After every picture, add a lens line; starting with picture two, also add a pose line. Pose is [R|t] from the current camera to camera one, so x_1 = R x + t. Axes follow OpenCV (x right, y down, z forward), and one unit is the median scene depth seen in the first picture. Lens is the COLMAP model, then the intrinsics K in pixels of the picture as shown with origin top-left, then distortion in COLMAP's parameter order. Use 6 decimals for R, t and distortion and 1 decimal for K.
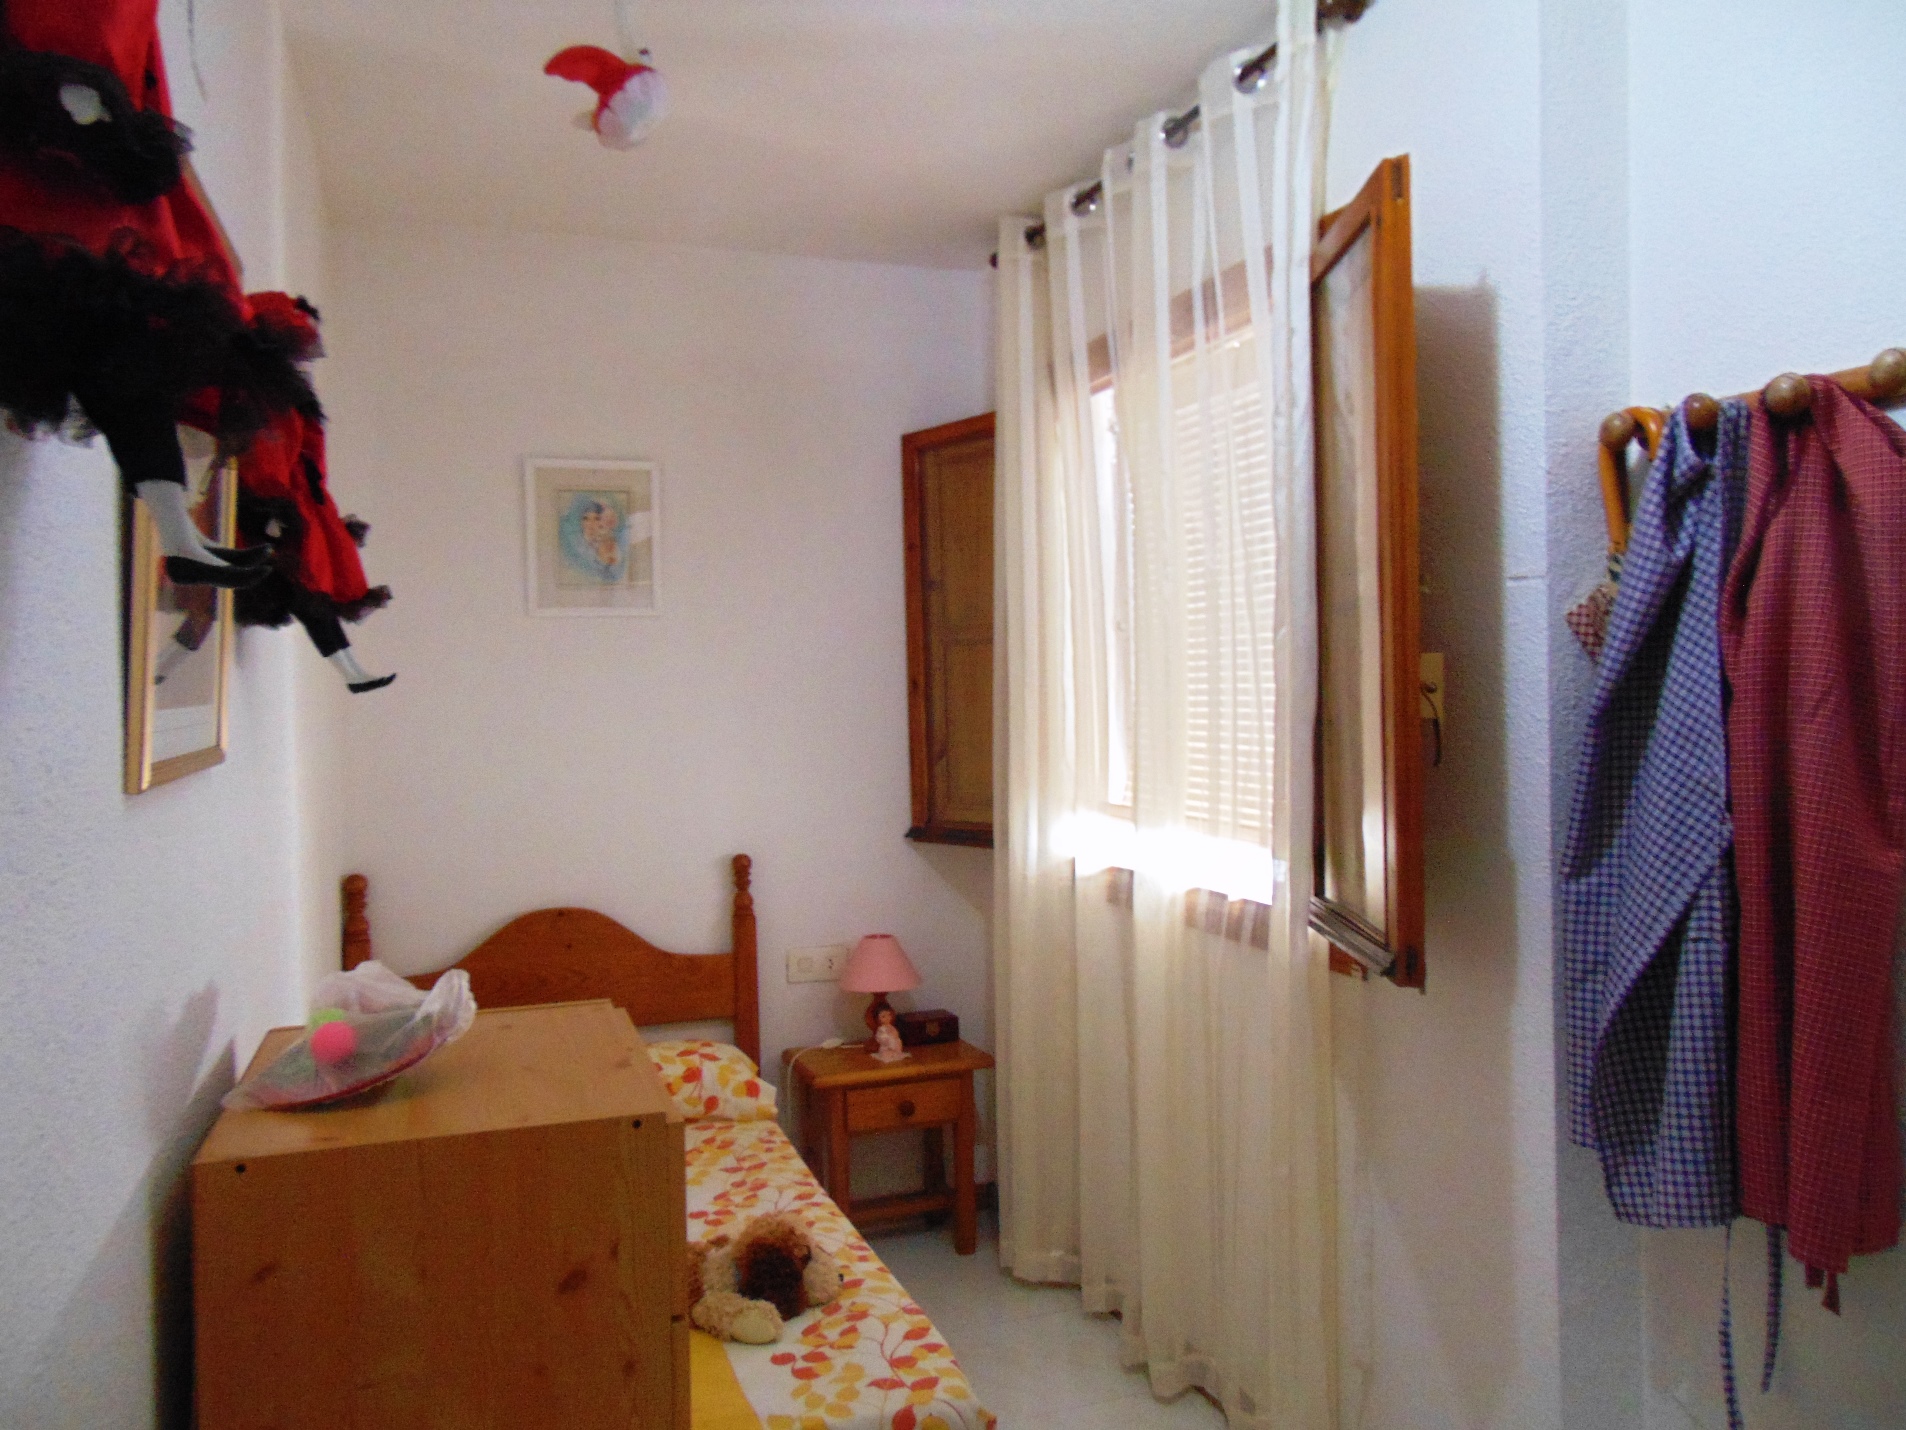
lens RADIAL K [[1429.1, 0, 952.0], [0, 1429.1, 727.8], [0, 0, 1]] dist [-0.009449, 0.033309]
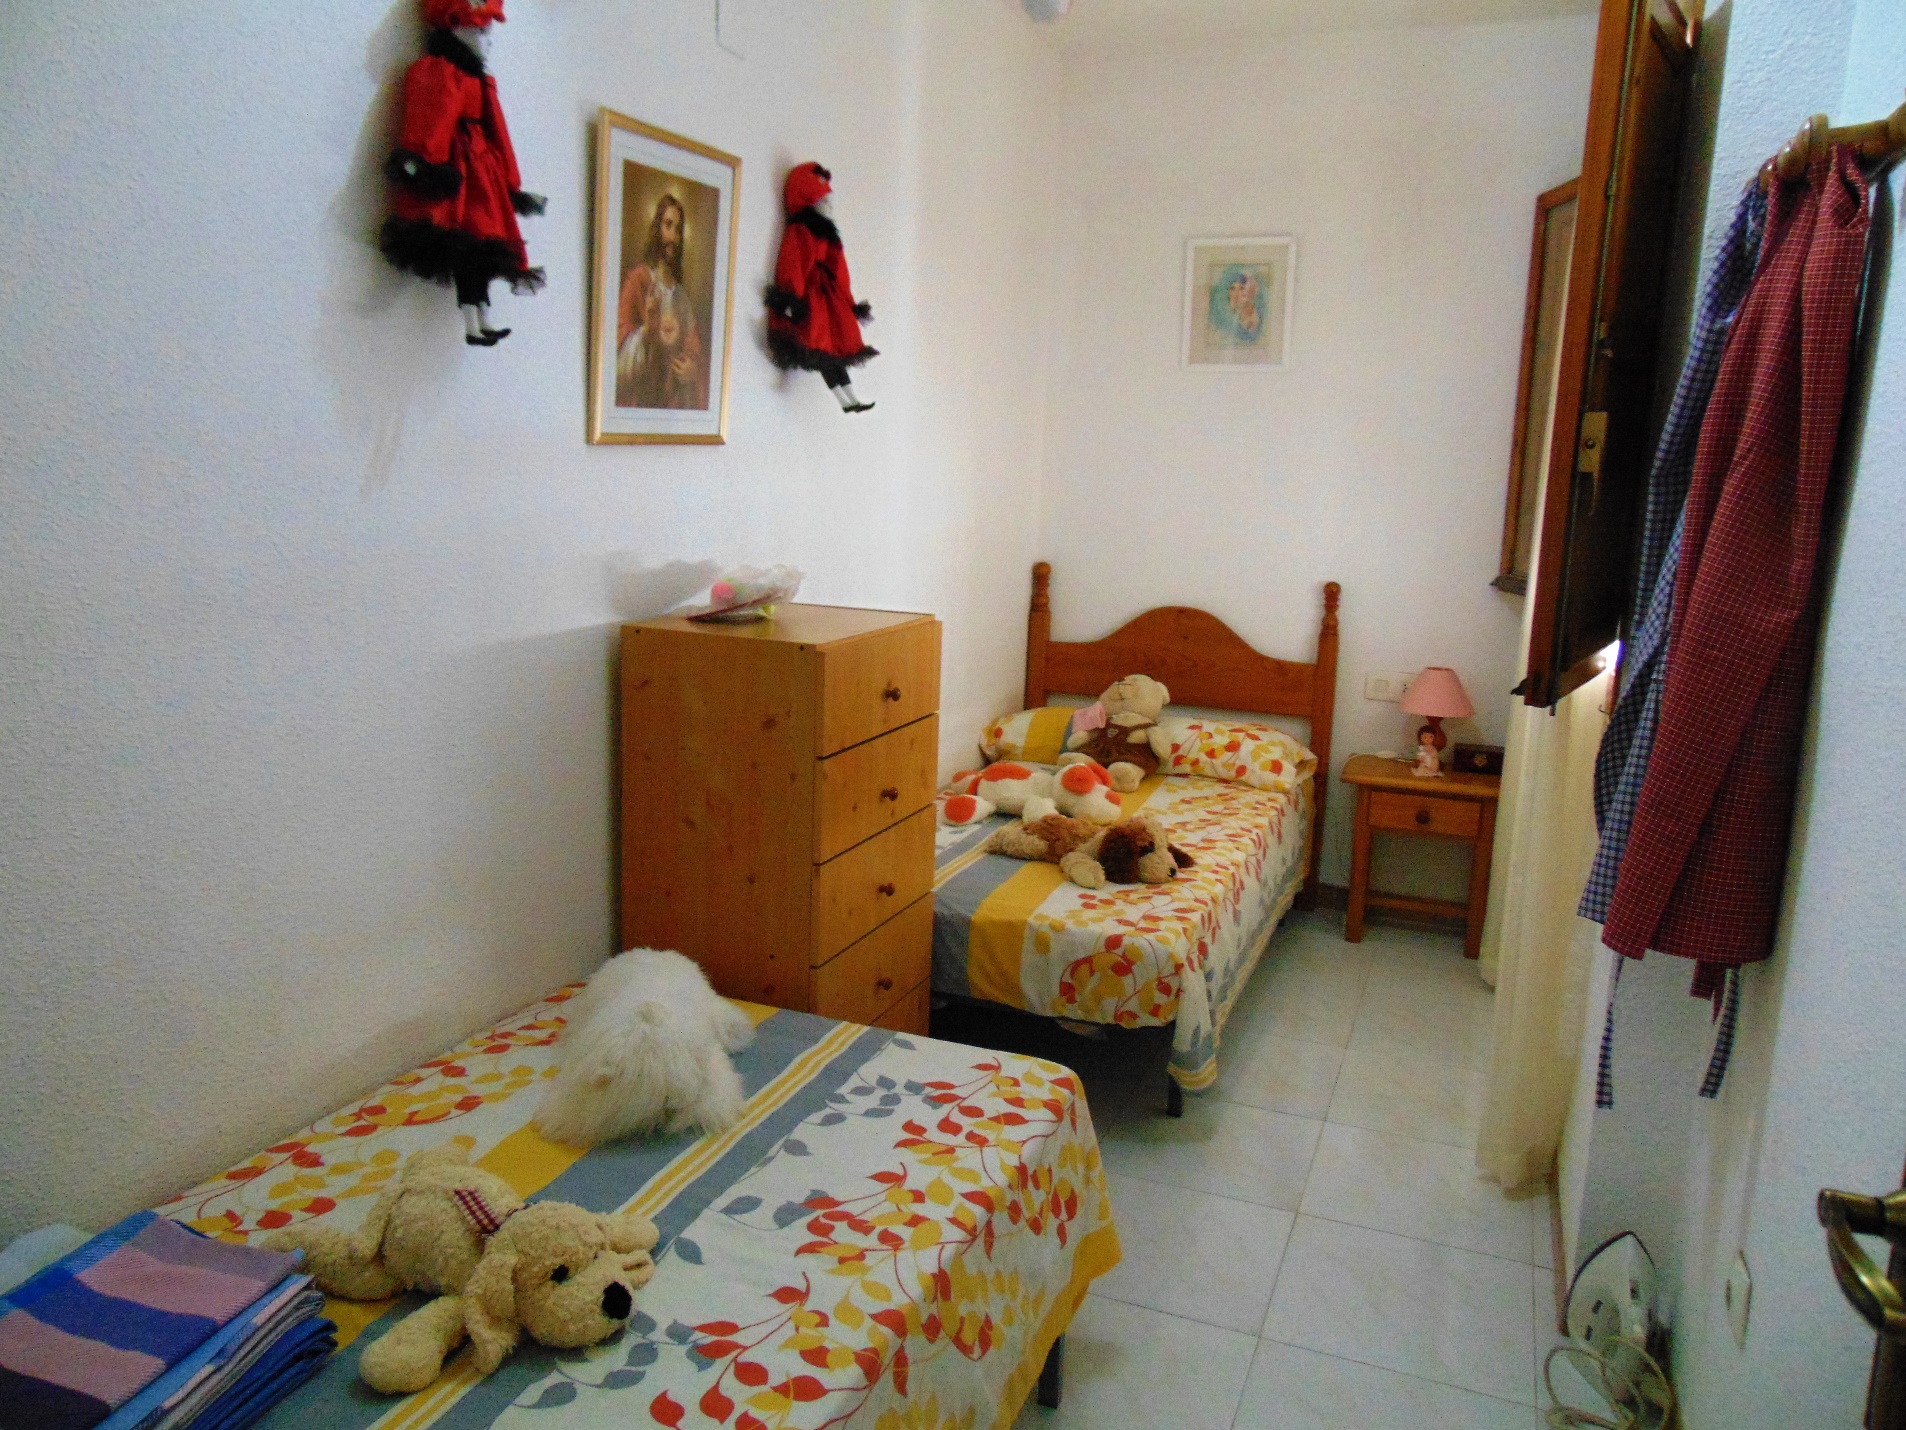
lens RADIAL K [[1429.1, 0, 956.1], [0, 1429.1, 701.5], [0, 0, 1]] dist [-0.009449, 0.033309]
pose [[0.756061, 0.162352, -0.634045, 0.424823], [-0.067997, 0.982988, 0.170619, 0.007153], [0.650959, -0.085885, 0.754239, -0.100192]]
